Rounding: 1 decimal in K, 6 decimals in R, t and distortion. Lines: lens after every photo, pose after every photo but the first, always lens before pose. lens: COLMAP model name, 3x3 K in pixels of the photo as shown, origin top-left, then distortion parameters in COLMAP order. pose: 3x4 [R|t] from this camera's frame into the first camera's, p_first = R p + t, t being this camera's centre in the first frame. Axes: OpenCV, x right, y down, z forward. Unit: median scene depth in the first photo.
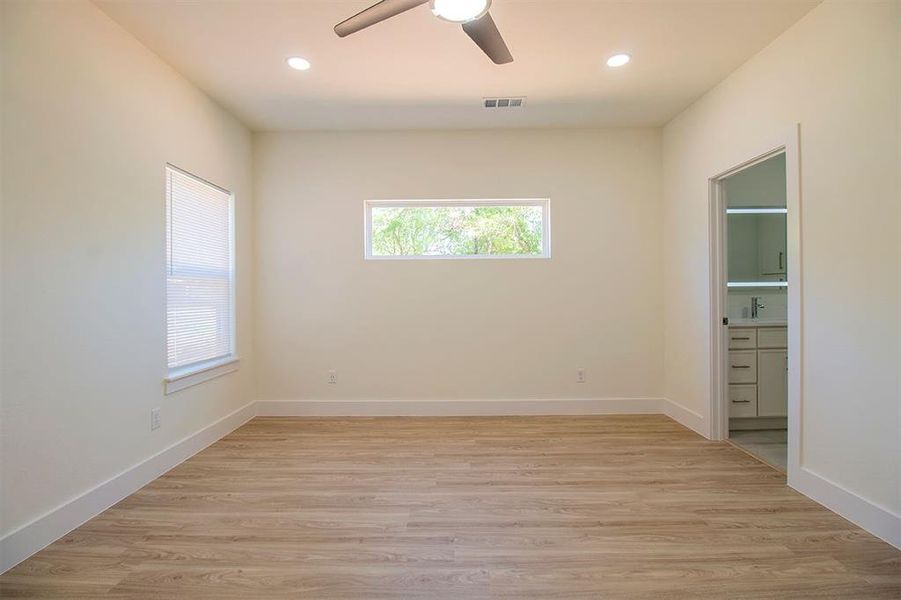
lens RADIAL K [[420.0, 0, 450.4], [0, 420.0, 291.6], [0, 0, 1]] dist [0.001256, -0.013652]
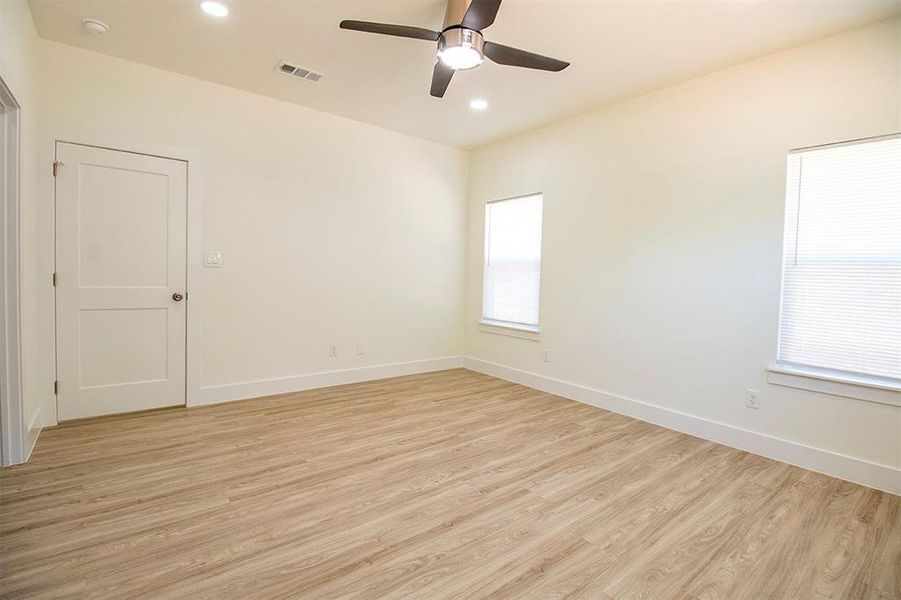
lens RADIAL K [[420.0, 0, 450.4], [0, 420.0, 291.6], [0, 0, 1]] dist [0.001256, -0.013652]
pose [[-0.783508, 0.007323, -0.621338, 0.727146], [-0.023412, 0.998873, 0.041295, -0.000727], [0.620940, 0.046902, -0.782454, 1.695349]]
